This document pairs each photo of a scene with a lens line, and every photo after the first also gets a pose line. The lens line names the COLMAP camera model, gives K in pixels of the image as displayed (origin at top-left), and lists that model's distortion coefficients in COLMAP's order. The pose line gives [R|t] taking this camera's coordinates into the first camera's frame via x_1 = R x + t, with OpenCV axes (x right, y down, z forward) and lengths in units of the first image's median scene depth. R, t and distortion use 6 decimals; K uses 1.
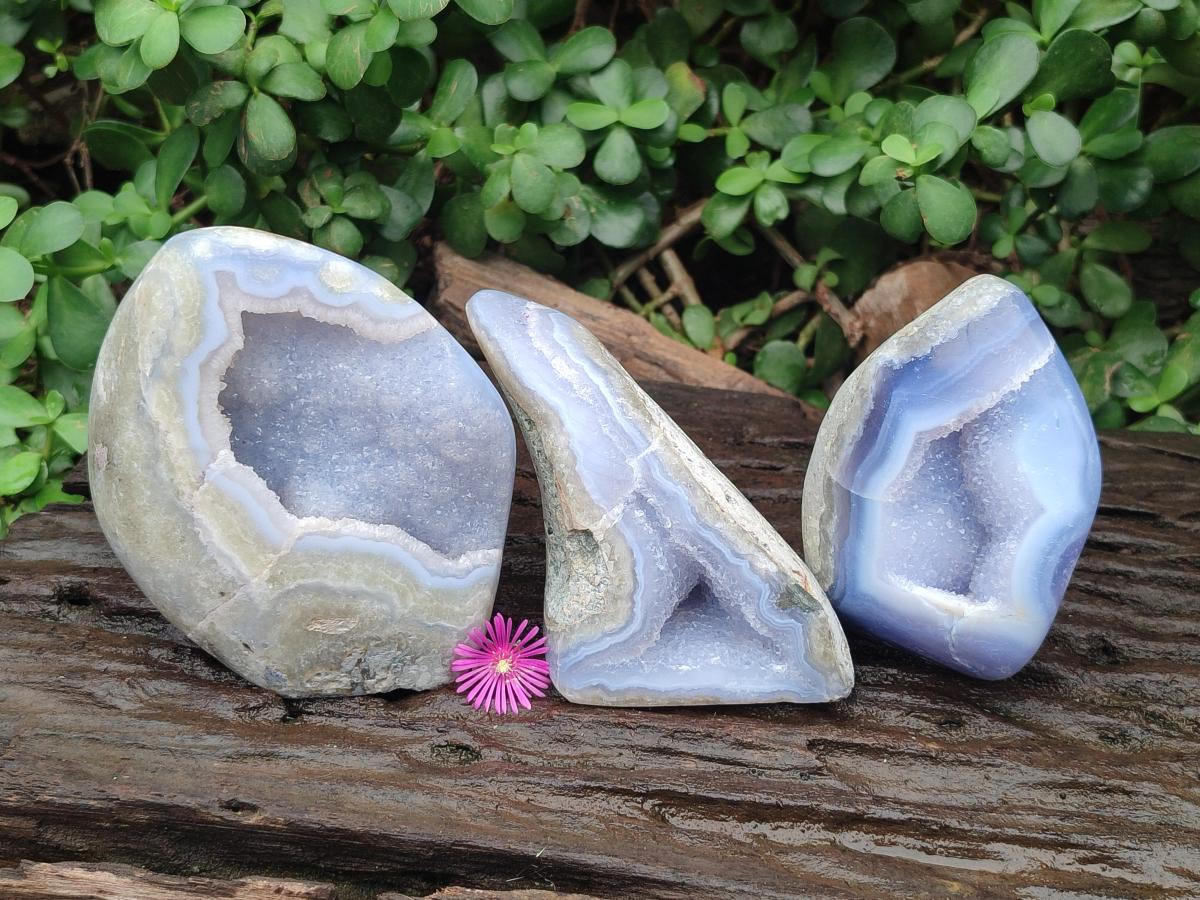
lens RADIAL K [[1755.5, 0, 597.0], [0, 1755.5, 469.8], [0, 0, 1]] dist [0.296624, -2.172256]
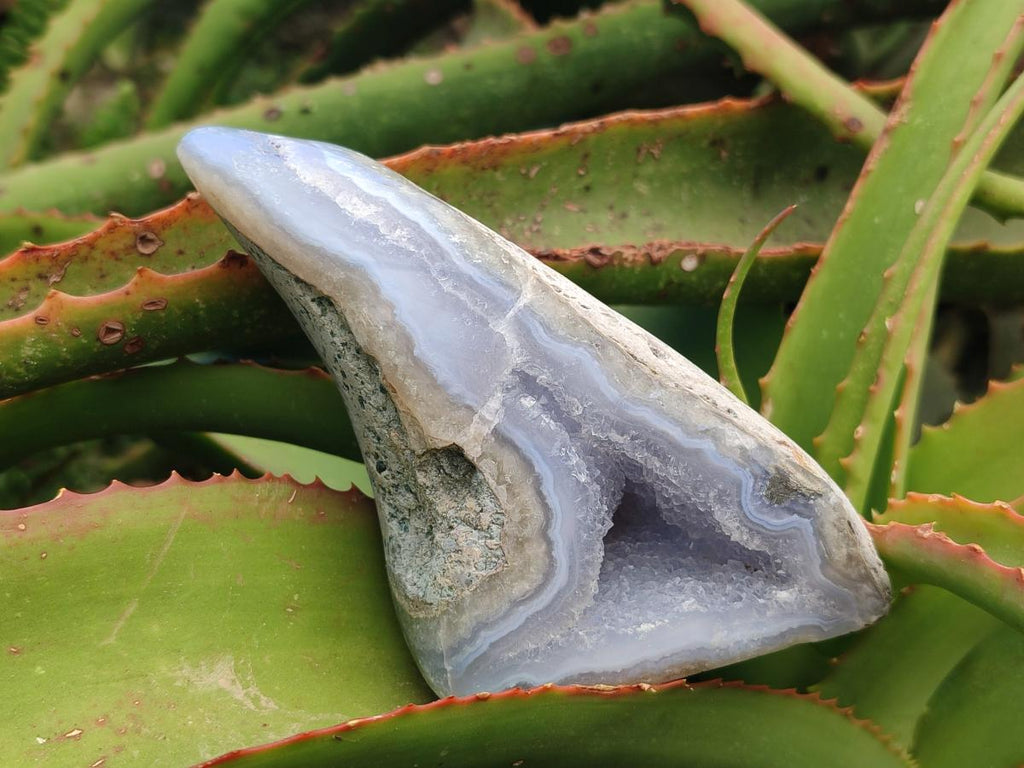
lens RADIAL K [[1498.0, 0, 509.5], [0, 1498.0, 400.9], [0, 0, 1]] dist [0.296624, -2.172256]
pose [[0.963052, -0.195268, 0.185474, -0.082296], [0.204450, 0.978368, -0.031553, 0.039873], [-0.175300, 0.068307, 0.982143, 0.471261]]
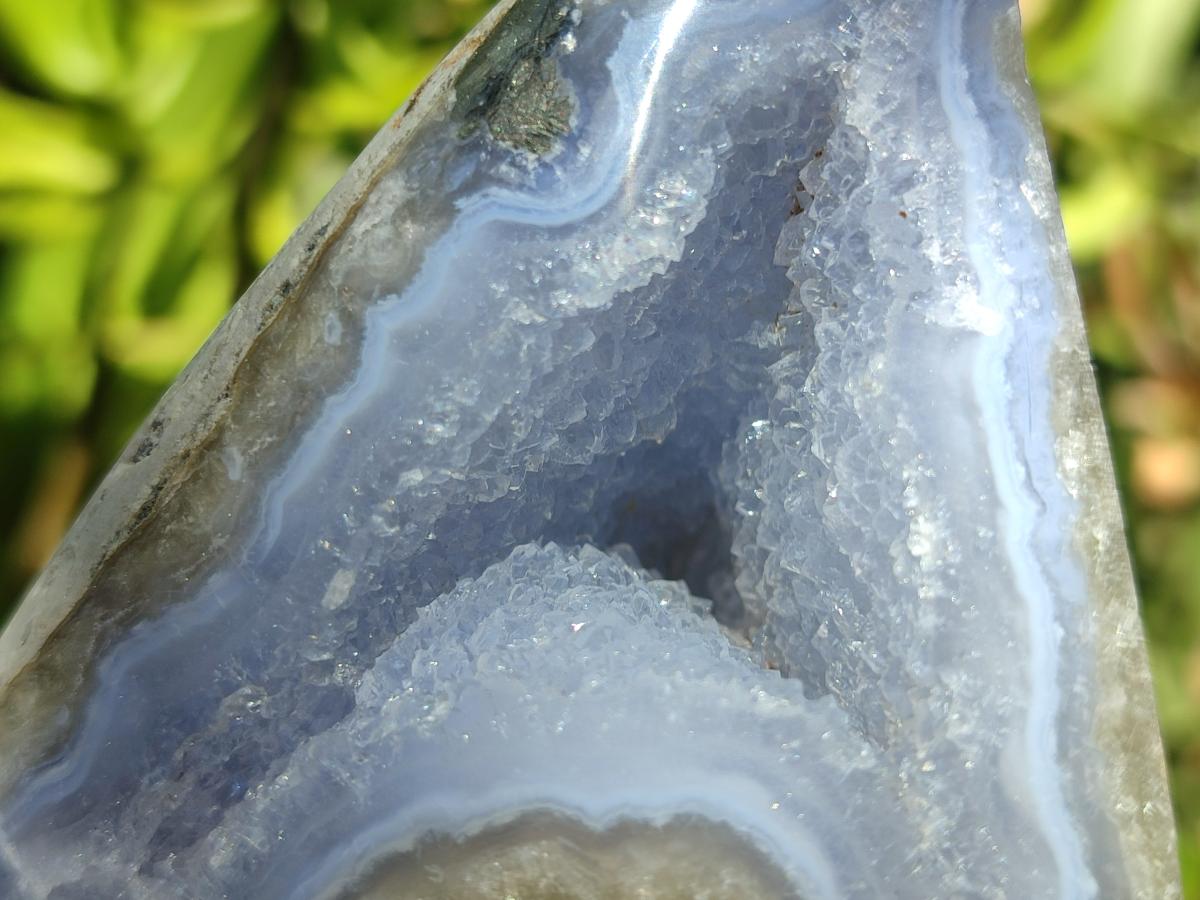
lens RADIAL K [[1755.5, 0, 597.0], [0, 1755.5, 469.8], [0, 0, 1]] dist [0.296624, -2.172256]
pose [[-0.098457, -0.975676, 0.195863, 0.021324], [0.963739, -0.142538, -0.225589, 0.123372], [0.248019, 0.166550, 0.954331, 0.796595]]
